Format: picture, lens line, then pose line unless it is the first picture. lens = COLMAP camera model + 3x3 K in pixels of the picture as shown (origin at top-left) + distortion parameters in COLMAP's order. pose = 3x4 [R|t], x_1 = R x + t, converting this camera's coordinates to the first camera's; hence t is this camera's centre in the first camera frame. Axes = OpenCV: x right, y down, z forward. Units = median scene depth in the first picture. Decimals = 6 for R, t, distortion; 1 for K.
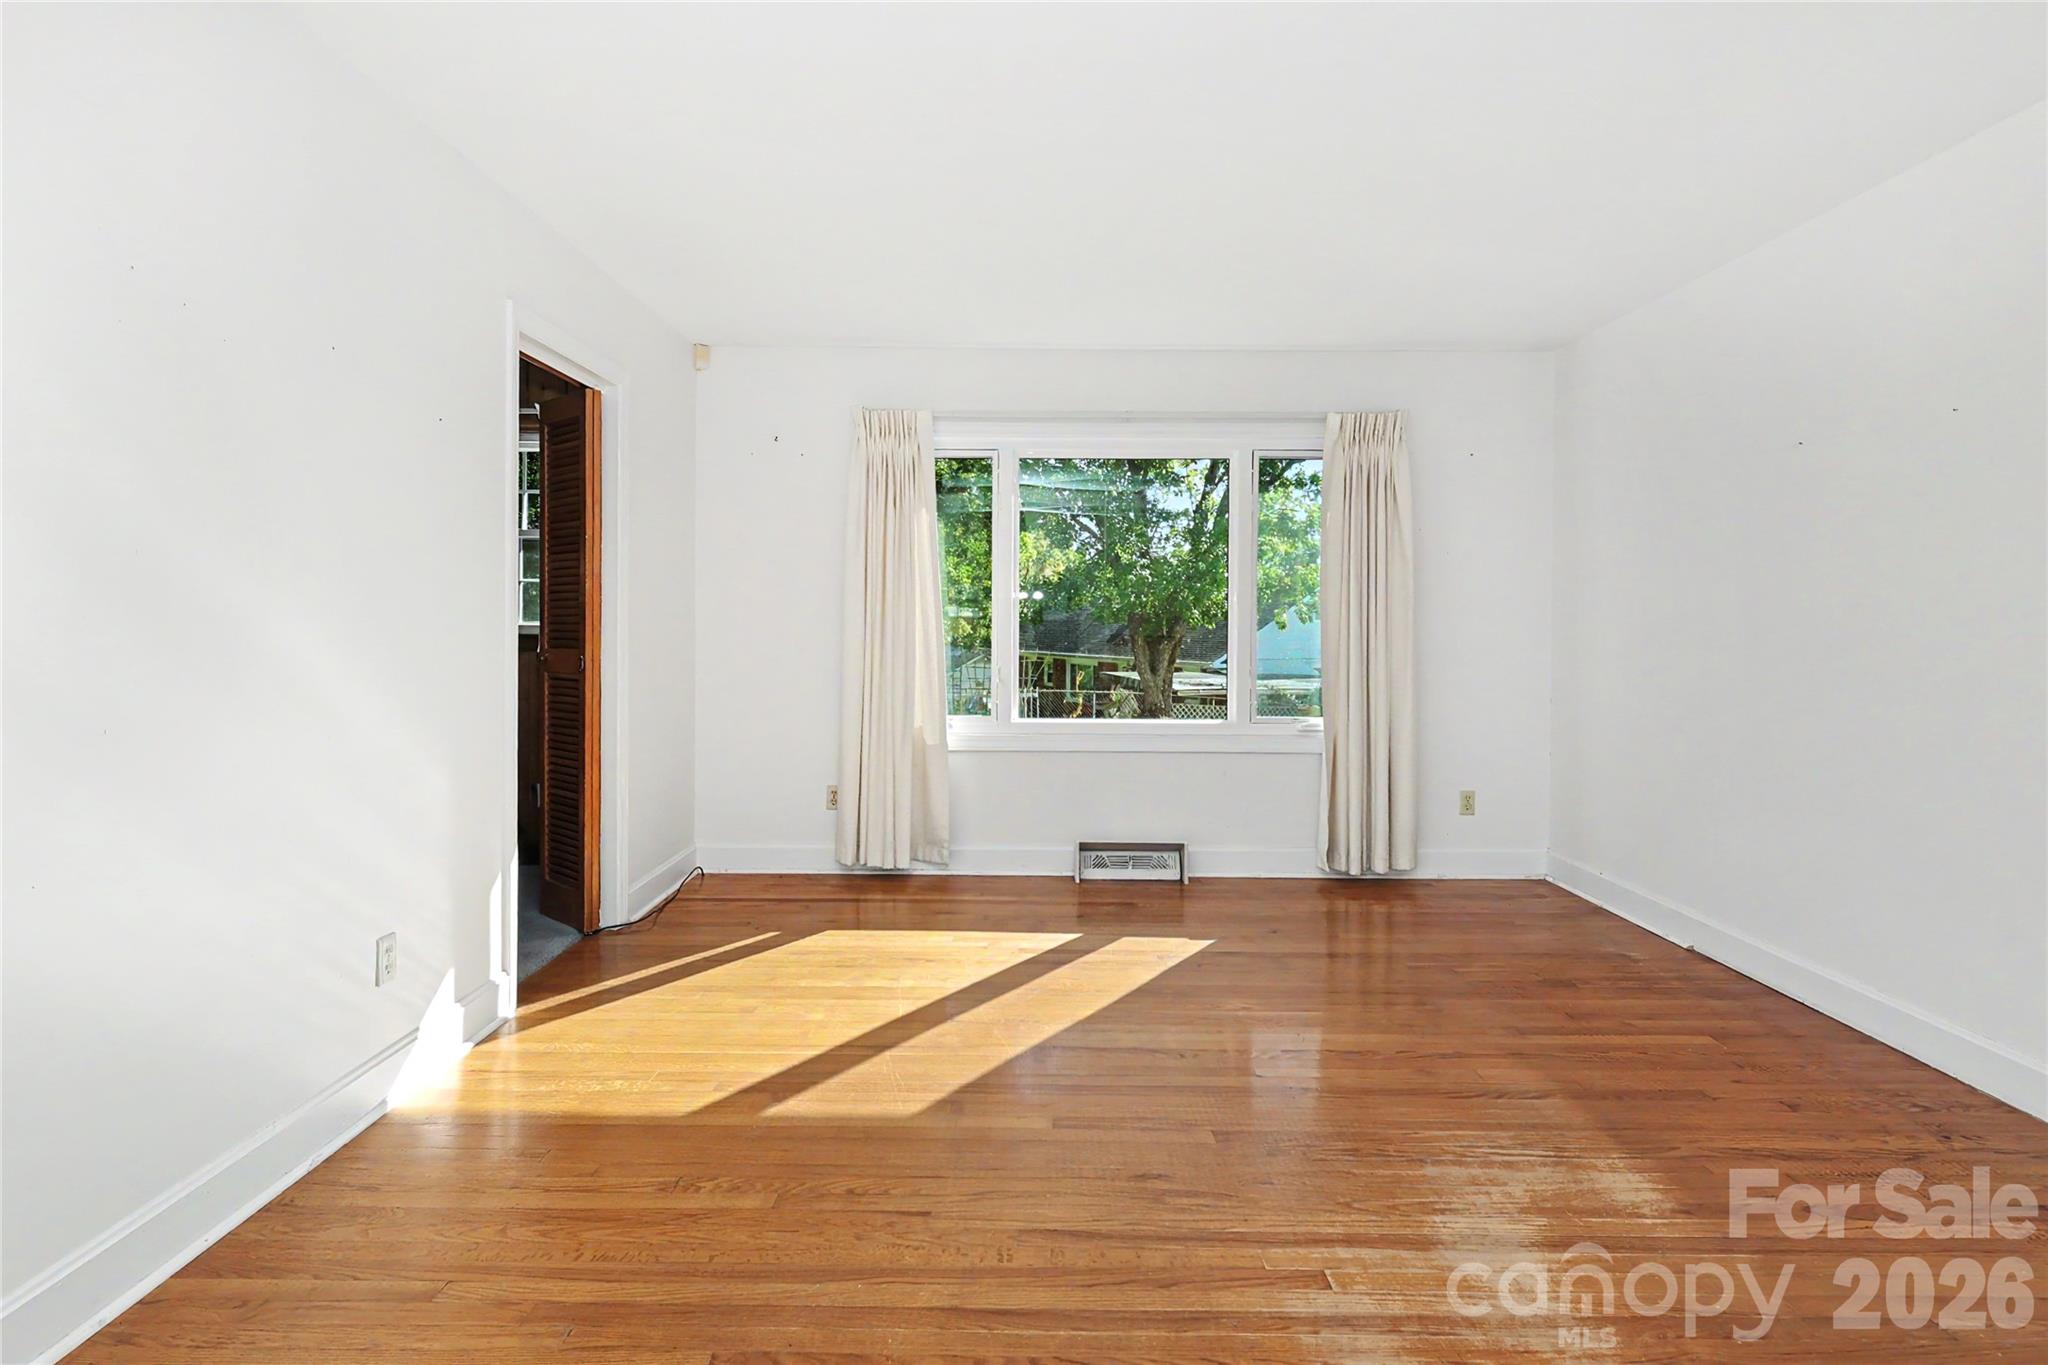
lens RADIAL K [[990.4, 0, 1017.9], [0, 990.4, 662.0], [0, 0, 1]] dist [-0.002261, 0.000224]
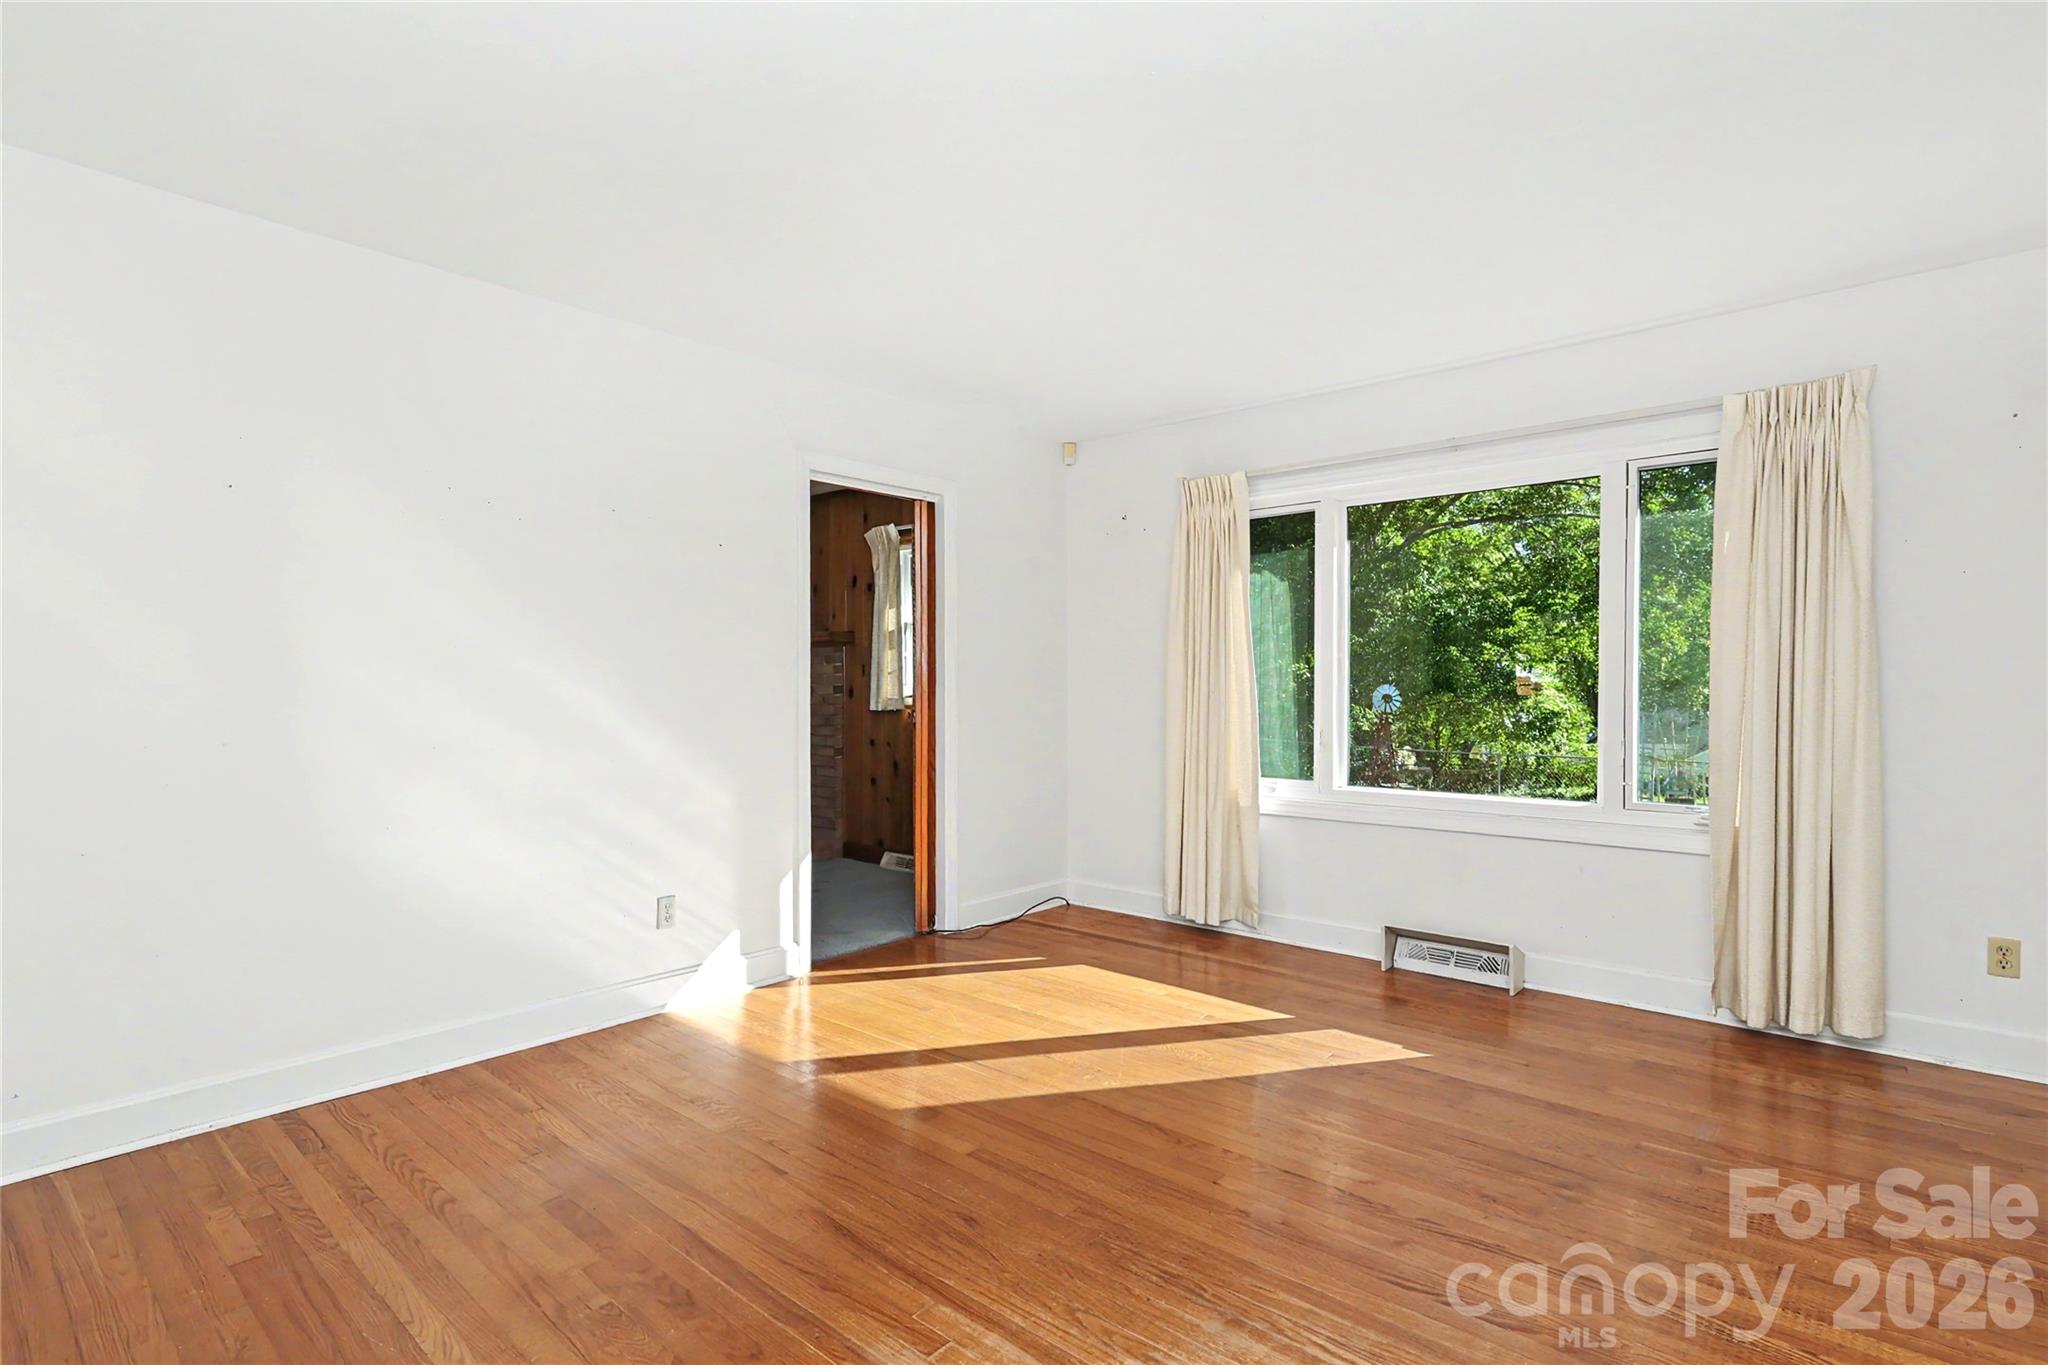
lens RADIAL K [[962.5, 0, 1047.6], [0, 962.5, 727.4], [0, 0, 1]] dist [0.000225, 0.000269]
pose [[0.774245, 0.020269, -0.632562, 0.564942], [-0.018792, 0.999783, 0.009035, -0.001570], [0.632607, 0.004892, 0.774457, 0.186471]]
